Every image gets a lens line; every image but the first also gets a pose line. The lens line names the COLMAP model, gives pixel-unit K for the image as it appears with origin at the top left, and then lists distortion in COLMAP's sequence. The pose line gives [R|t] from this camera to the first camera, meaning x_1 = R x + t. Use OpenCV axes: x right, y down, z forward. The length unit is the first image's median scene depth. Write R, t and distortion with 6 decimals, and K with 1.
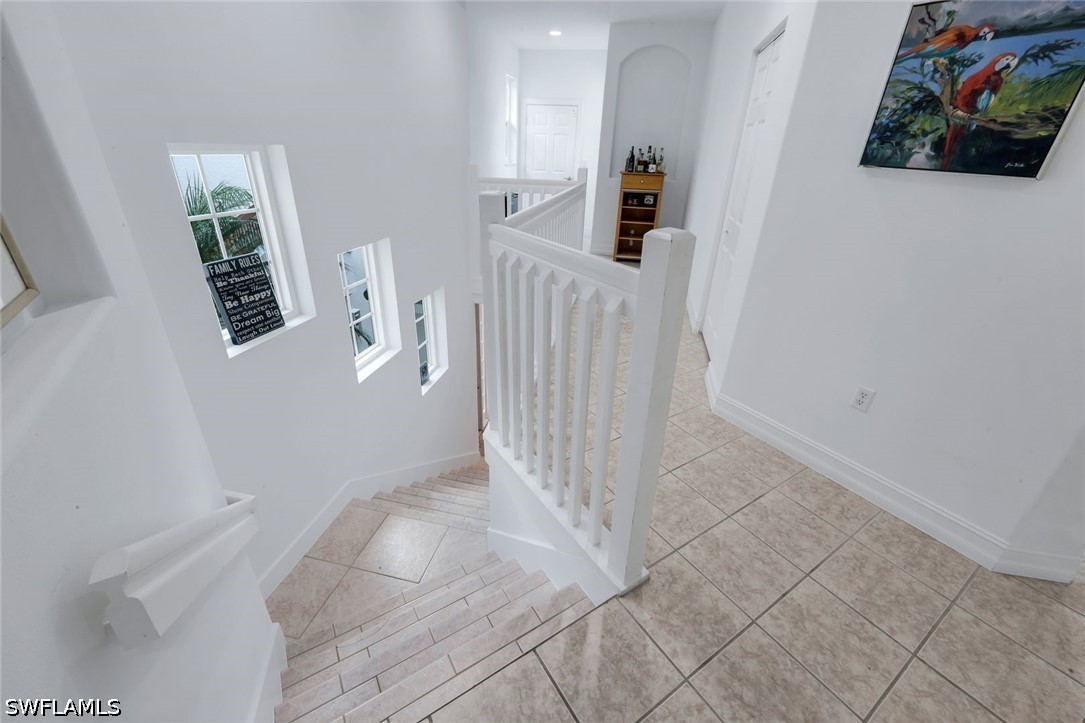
lens RADIAL K [[438.3, 0, 541.5], [0, 438.3, 356.4], [0, 0, 1]] dist [0.000712, 0.000091]
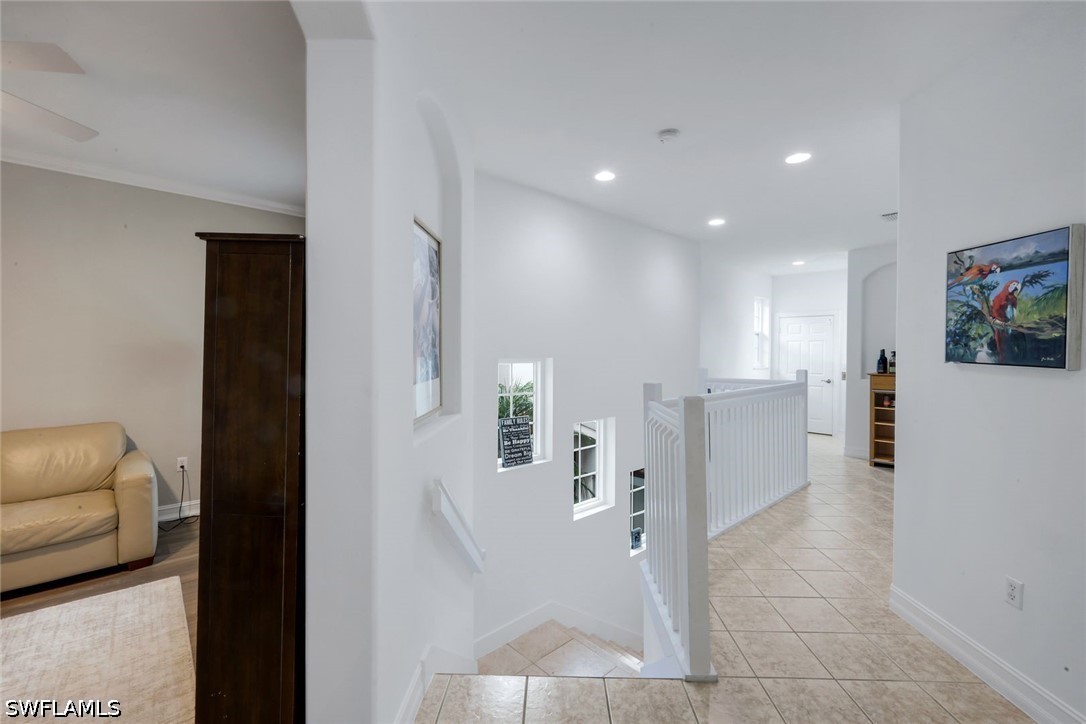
lens RADIAL K [[457.6, 0, 538.0], [0, 457.6, 353.0], [0, 0, 1]] dist [-0.001261, -0.000284]
pose [[0.819992, -0.030254, -0.571575, 0.589784], [-0.222067, 0.903566, -0.366407, 0.266936], [0.527541, 0.427379, 0.734199, -0.554201]]
